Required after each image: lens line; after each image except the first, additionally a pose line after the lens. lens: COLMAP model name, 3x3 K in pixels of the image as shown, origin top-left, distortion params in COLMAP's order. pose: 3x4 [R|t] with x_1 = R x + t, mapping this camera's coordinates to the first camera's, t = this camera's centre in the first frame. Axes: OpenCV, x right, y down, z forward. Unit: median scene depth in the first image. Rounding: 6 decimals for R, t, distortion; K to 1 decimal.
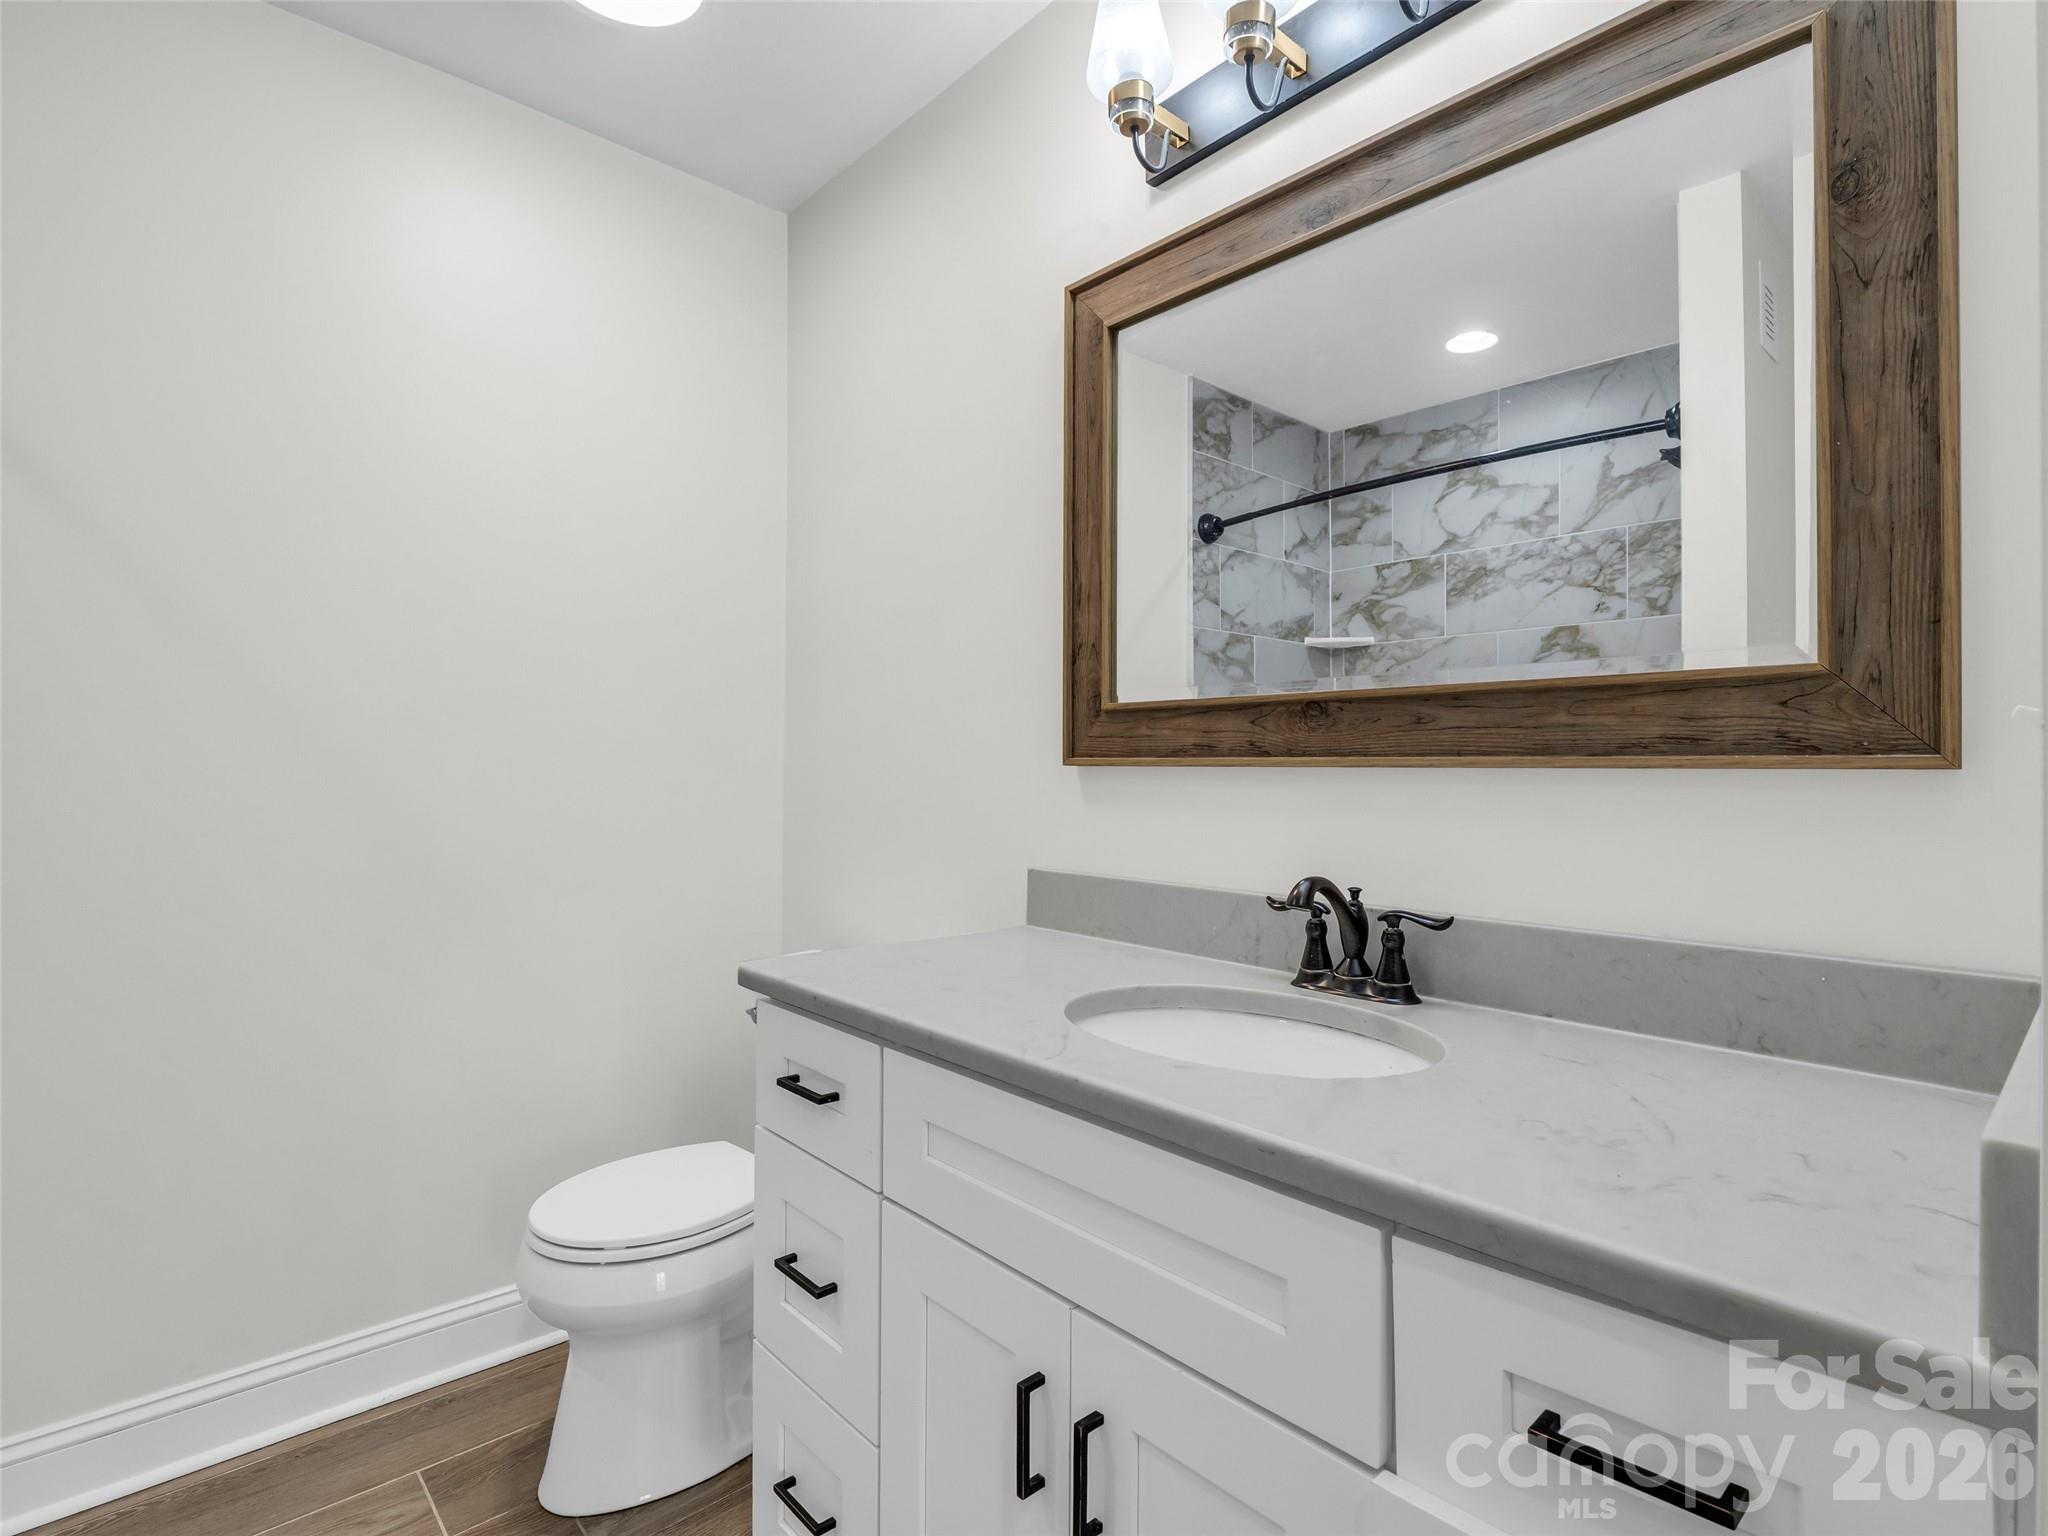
lens RADIAL K [[1001.5, 0, 1022.3], [0, 1001.5, 769.8], [0, 0, 1]] dist [-0.007870, -0.002319]
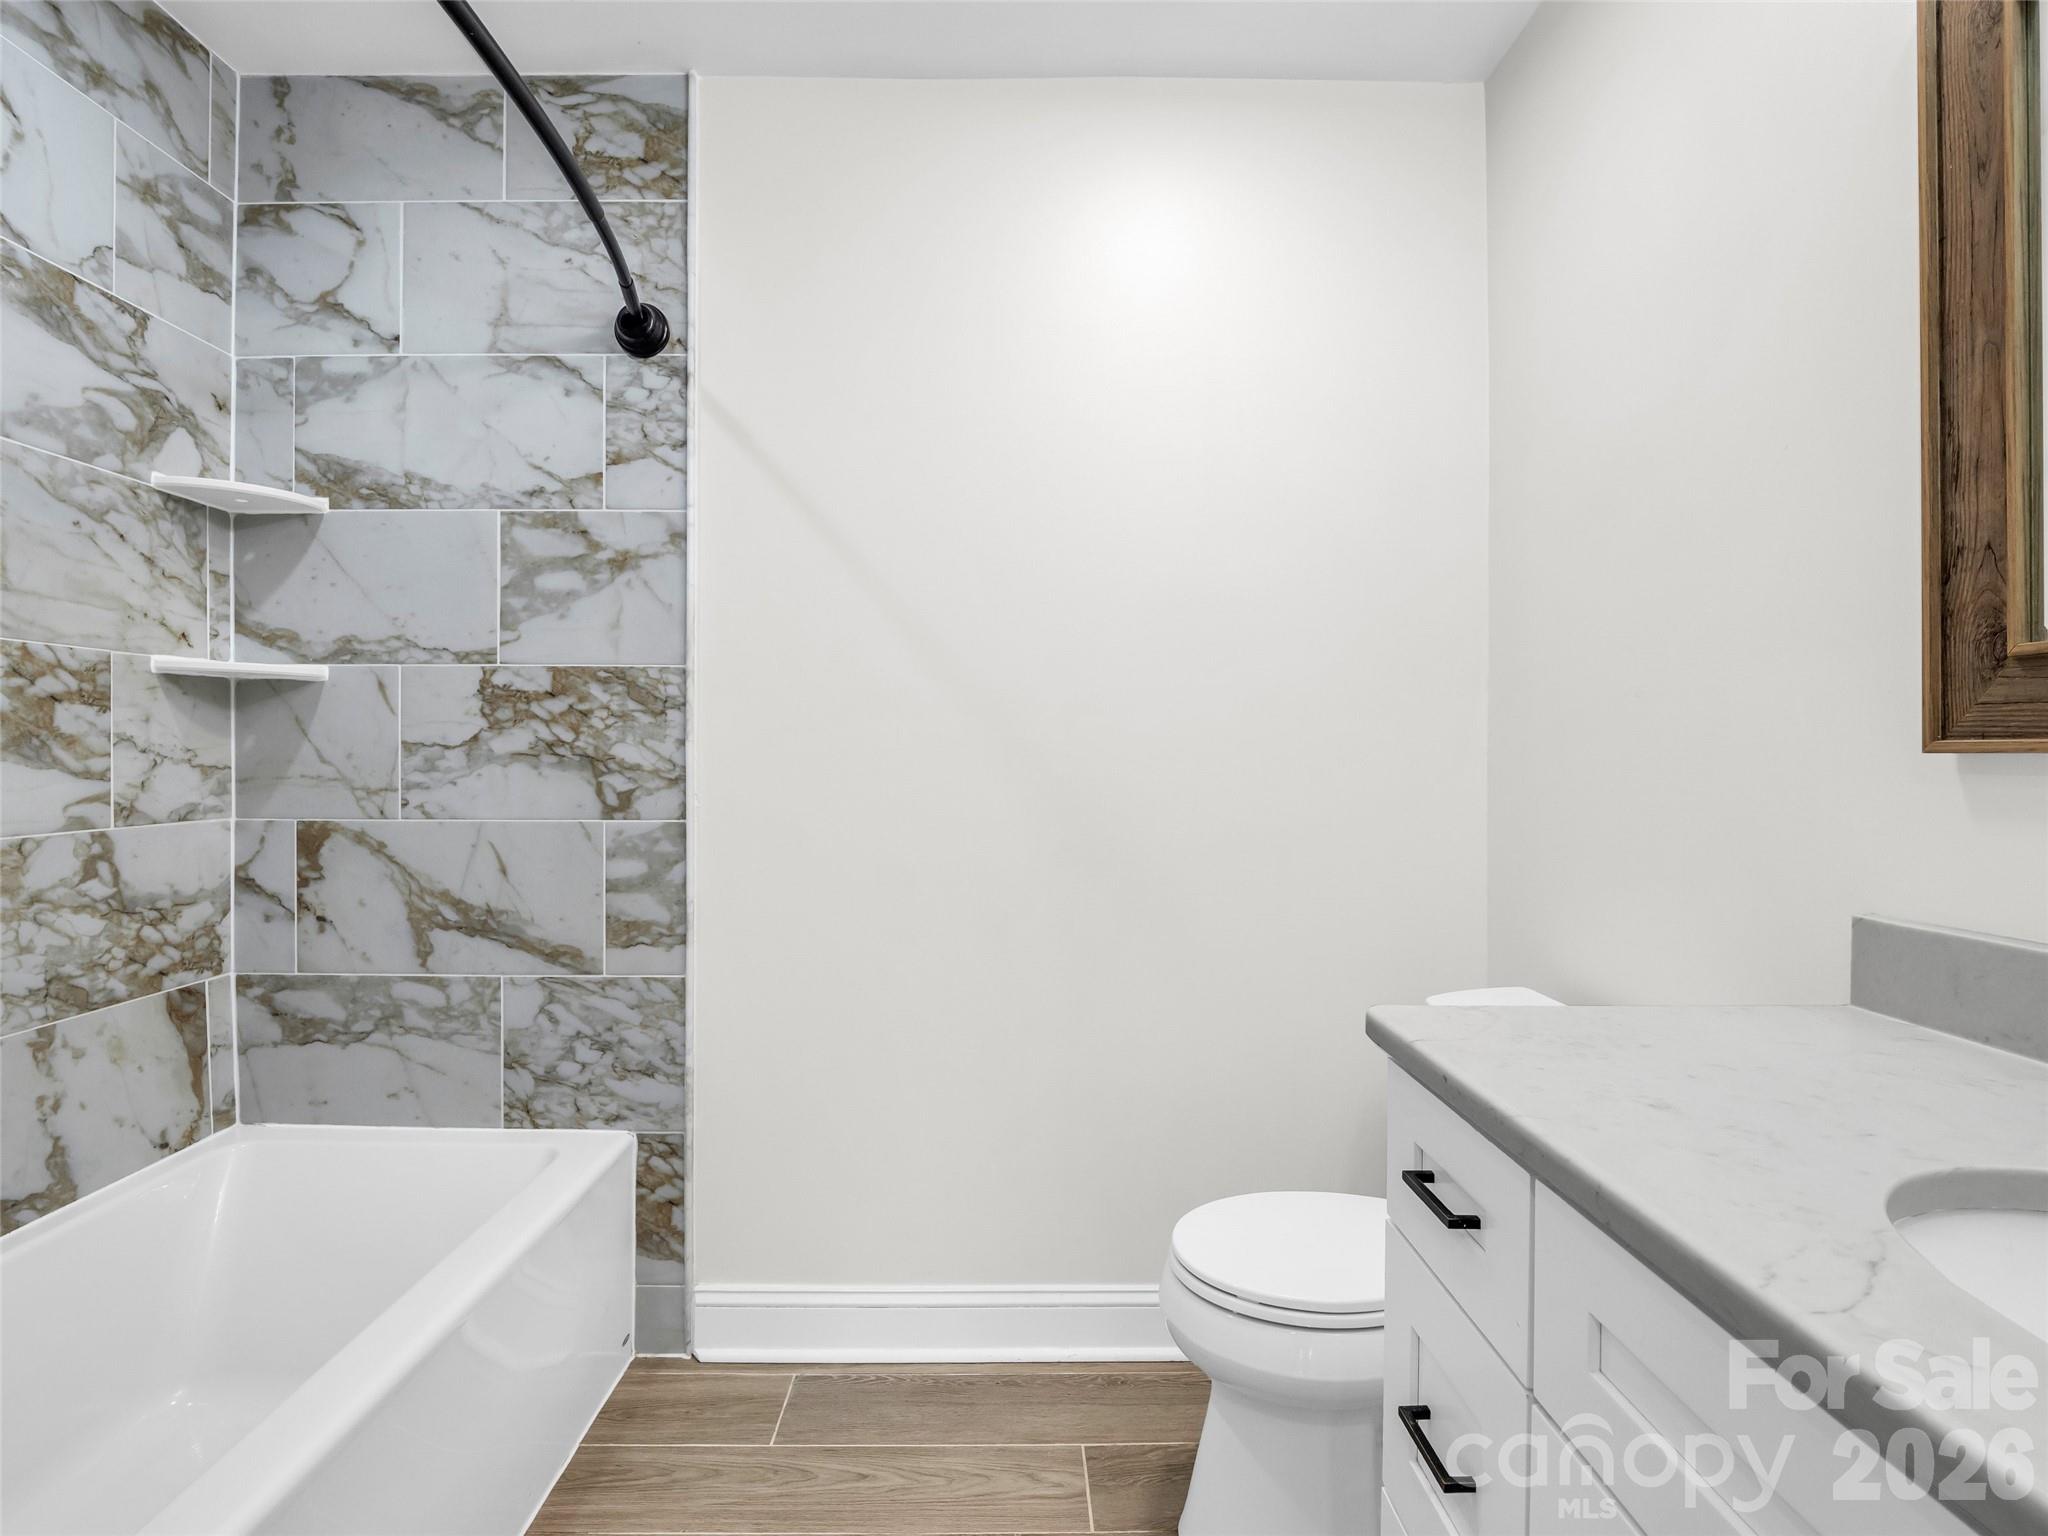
lens RADIAL K [[1001.5, 0, 1021.4], [0, 1001.5, 766.6], [0, 0, 1]] dist [-0.007870, -0.002319]
pose [[0.740837, -0.003178, -0.671677, 0.041026], [0.010098, 0.999928, 0.006407, -0.005327], [0.671609, -0.011529, 0.740817, 0.192324]]
